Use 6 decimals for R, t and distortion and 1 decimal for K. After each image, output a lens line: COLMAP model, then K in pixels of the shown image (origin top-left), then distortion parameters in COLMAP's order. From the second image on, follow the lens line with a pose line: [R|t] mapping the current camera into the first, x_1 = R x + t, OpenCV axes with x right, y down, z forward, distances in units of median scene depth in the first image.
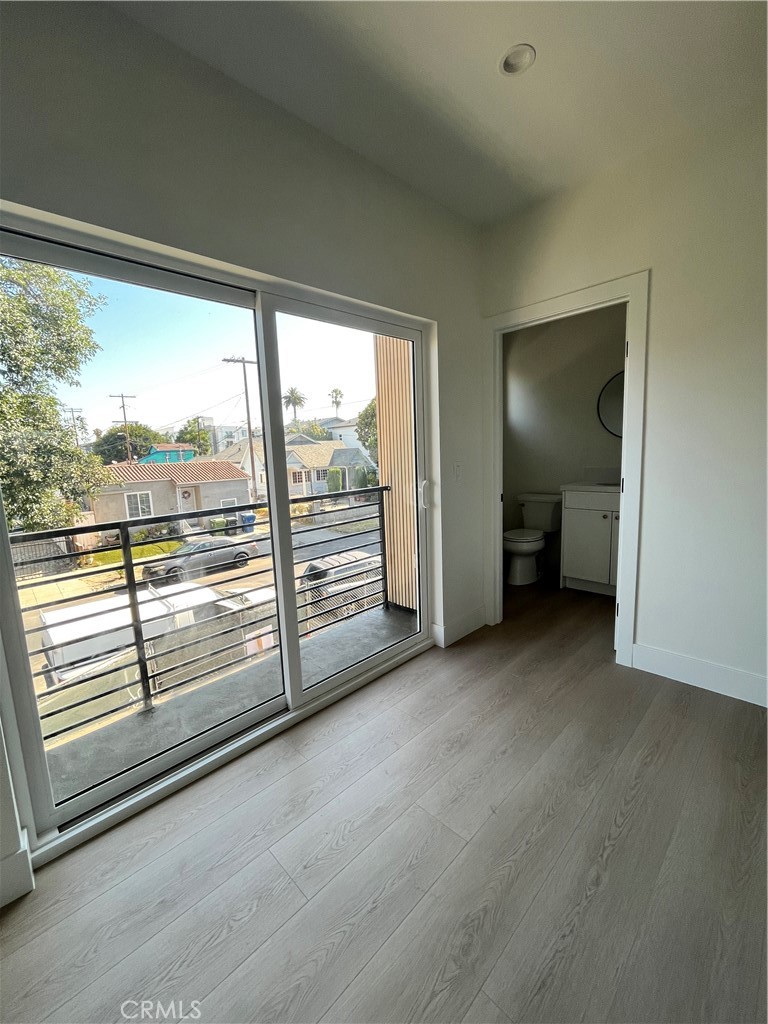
lens RADIAL K [[422.2, 0, 384.0], [0, 422.2, 512.0], [0, 0, 1]] dist [-0.001219, -0.000152]
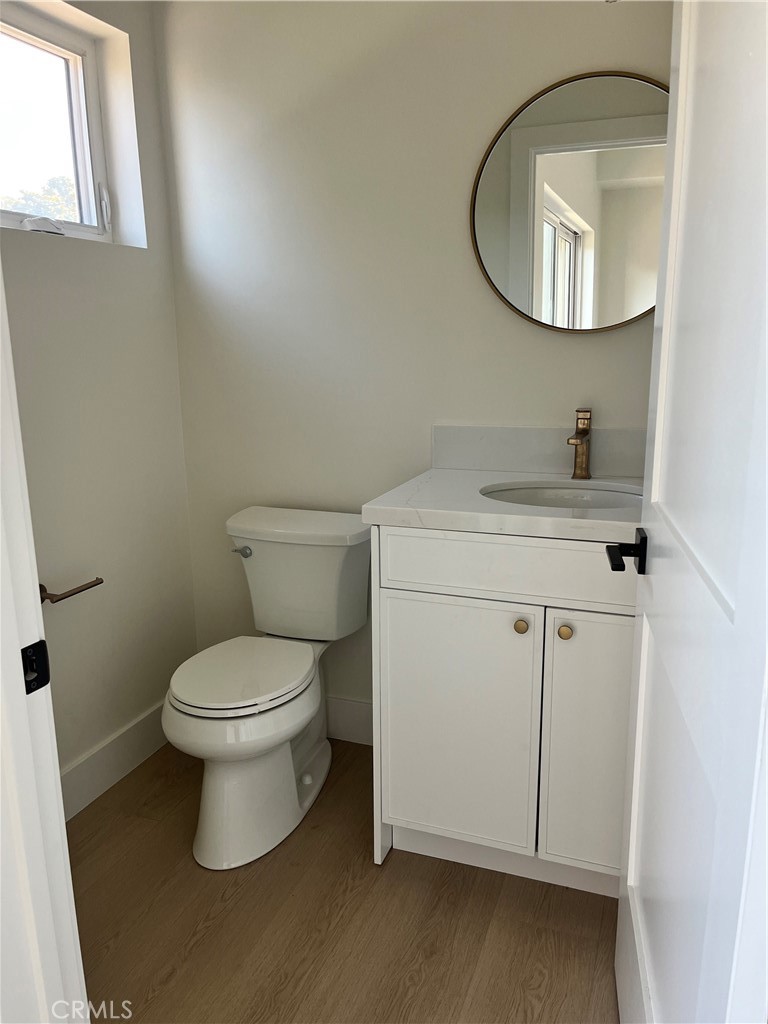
lens RADIAL K [[801.0, 0, 384.0], [0, 801.0, 512.0], [0, 0, 1]] dist [0.000973, 0.000033]
pose [[0.922602, -0.058779, 0.381248, 0.212506], [0.024577, 0.995272, 0.093969, -0.091368], [-0.384969, -0.077326, 0.919684, 0.477898]]
